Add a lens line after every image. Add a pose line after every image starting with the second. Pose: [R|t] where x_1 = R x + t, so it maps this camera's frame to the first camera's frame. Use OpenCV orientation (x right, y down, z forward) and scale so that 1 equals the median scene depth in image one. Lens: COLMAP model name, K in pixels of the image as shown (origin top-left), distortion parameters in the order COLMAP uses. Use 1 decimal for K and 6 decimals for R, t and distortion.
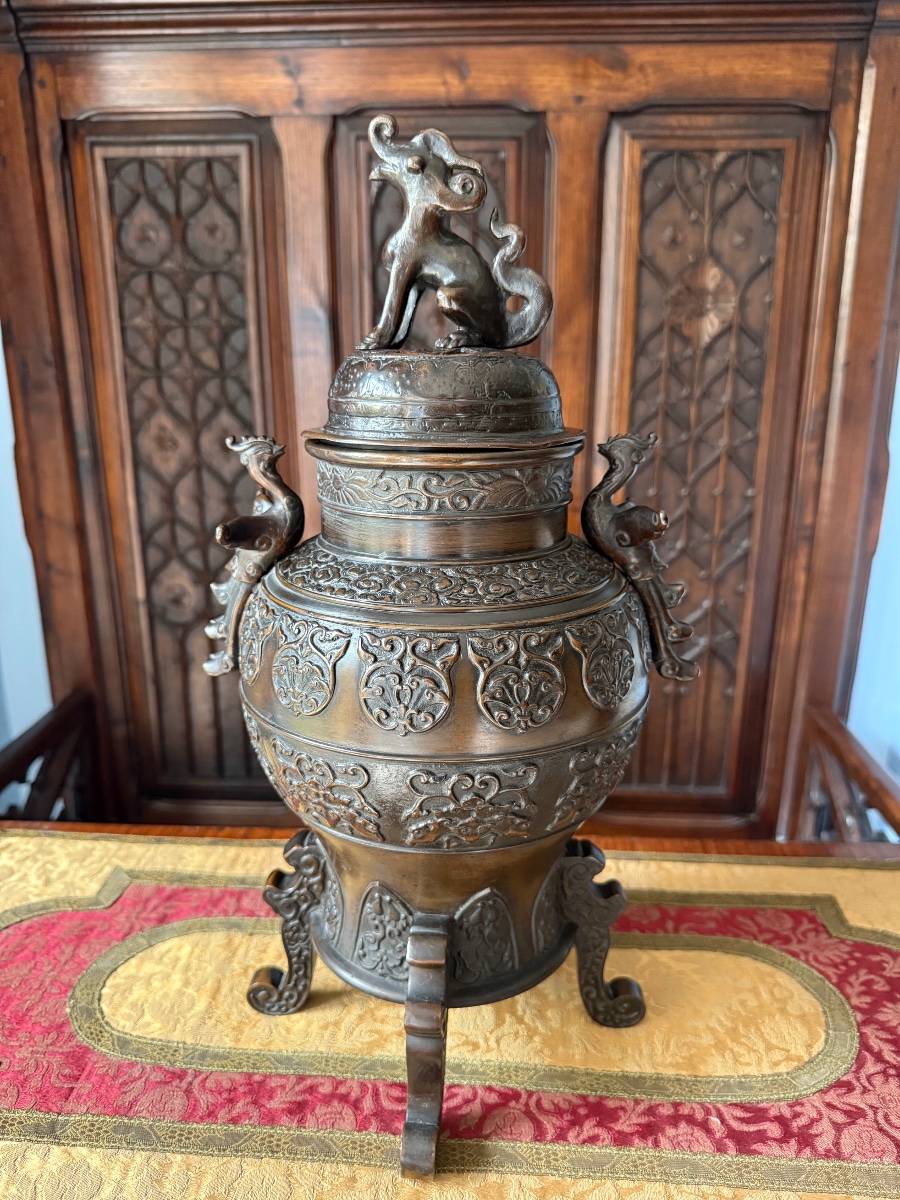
lens RADIAL K [[839.1, 0, 446.2], [0, 839.1, 599.1], [0, 0, 1]] dist [-0.014306, -0.001862]
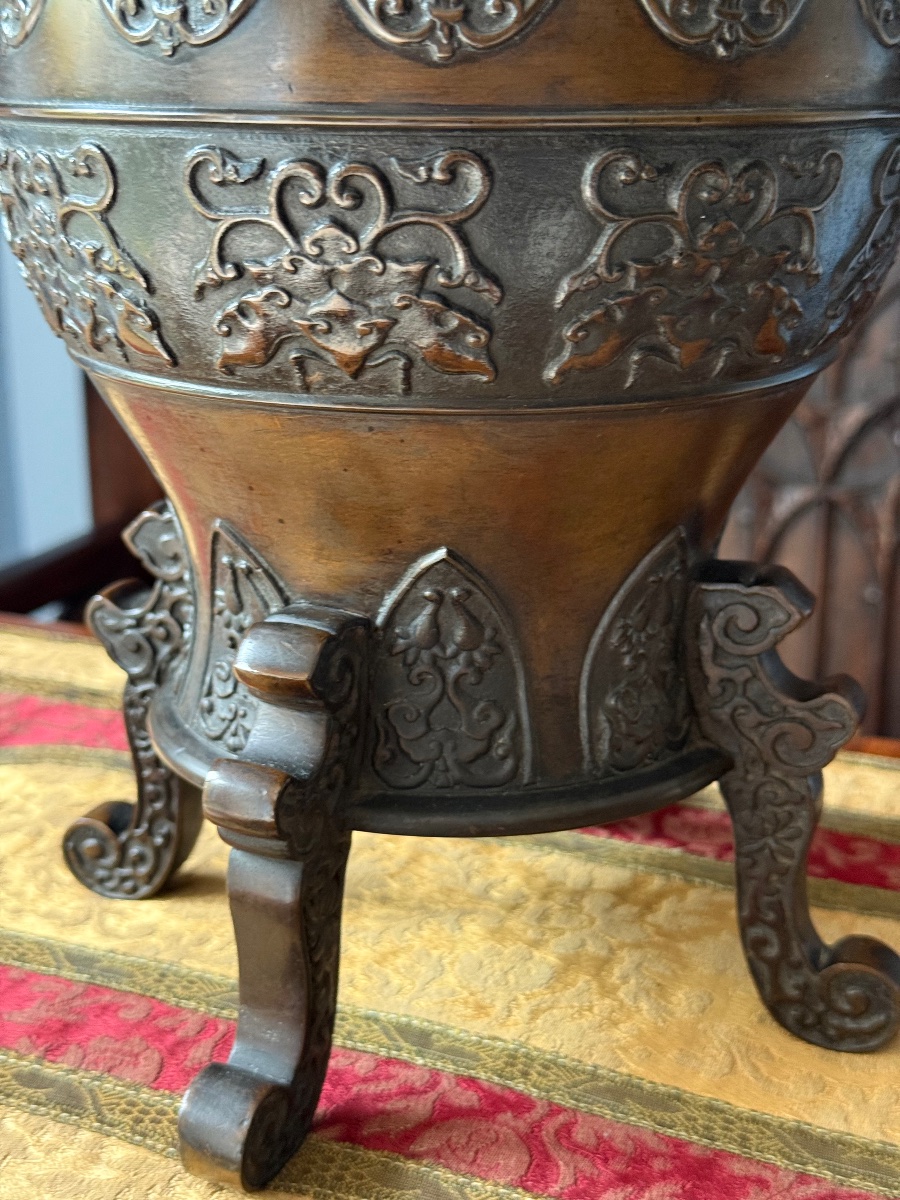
lens RADIAL K [[1677.8, 0, 453.7], [0, 1677.8, 595.7], [0, 0, 1]] dist [0.152149, 0.000000]
pose [[0.938494, 0.092445, -0.332690, 0.321539], [-0.088285, 0.995712, 0.027634, 0.320325], [0.333818, 0.003438, 0.942631, 0.172352]]
